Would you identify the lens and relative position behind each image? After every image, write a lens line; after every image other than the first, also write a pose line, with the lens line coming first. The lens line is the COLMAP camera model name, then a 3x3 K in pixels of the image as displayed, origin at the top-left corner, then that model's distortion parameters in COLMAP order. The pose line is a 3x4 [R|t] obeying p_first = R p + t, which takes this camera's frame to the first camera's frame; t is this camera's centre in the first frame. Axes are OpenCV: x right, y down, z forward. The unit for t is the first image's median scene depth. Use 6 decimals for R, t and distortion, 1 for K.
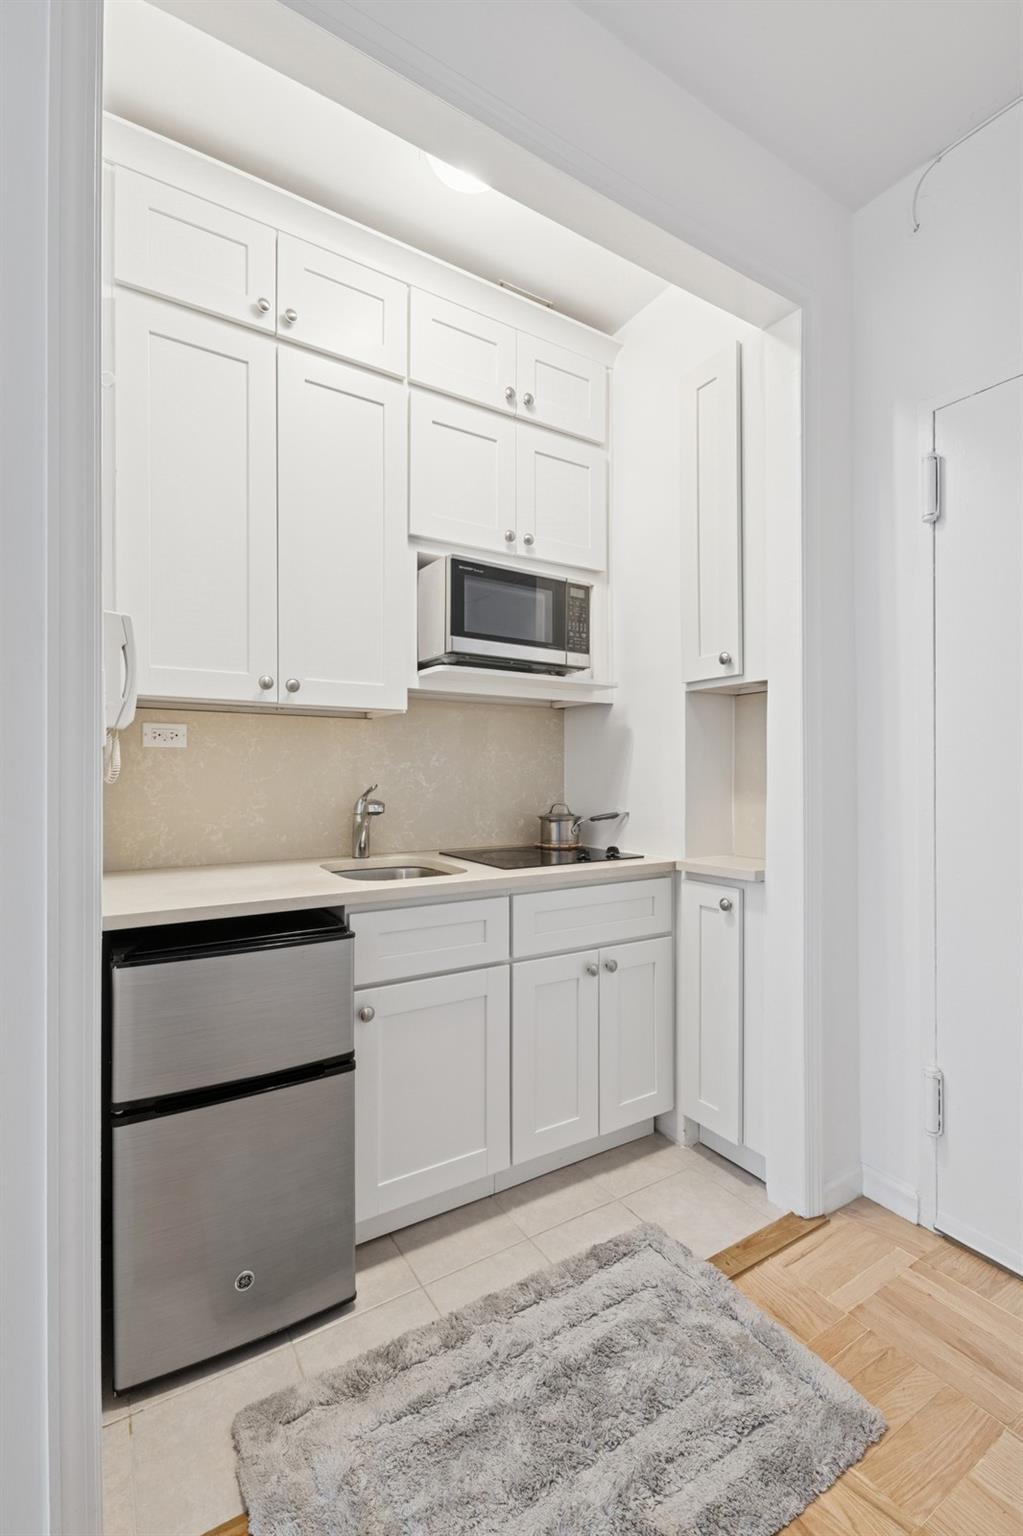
lens RADIAL K [[650.0, 0, 508.4], [0, 650.0, 766.2], [0, 0, 1]] dist [0.003547, -0.008630]
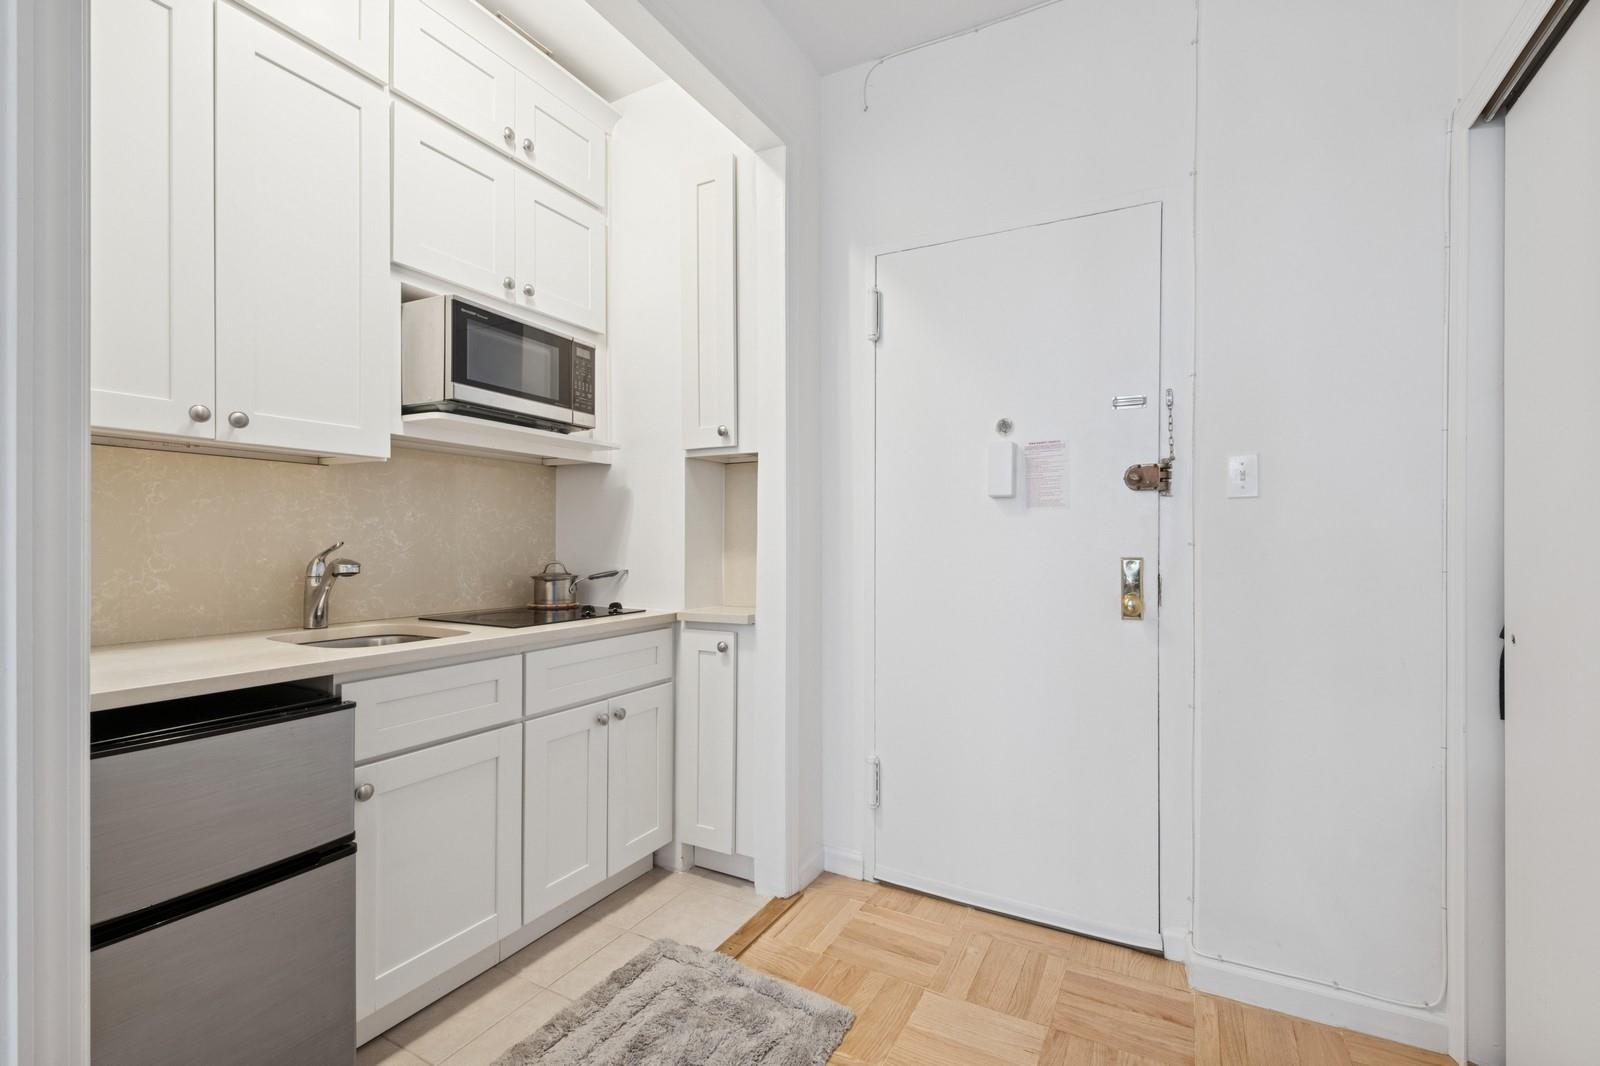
lens RADIAL K [[689.3, 0, 822.1], [0, 689.3, 533.6], [0, 0, 1]] dist [-0.000798, -0.009229]
pose [[0.853561, 0.008564, 0.520923, -0.147721], [-0.008519, 0.999961, -0.002481, 0.015388], [-0.520924, -0.002320, 0.853600, -0.122758]]
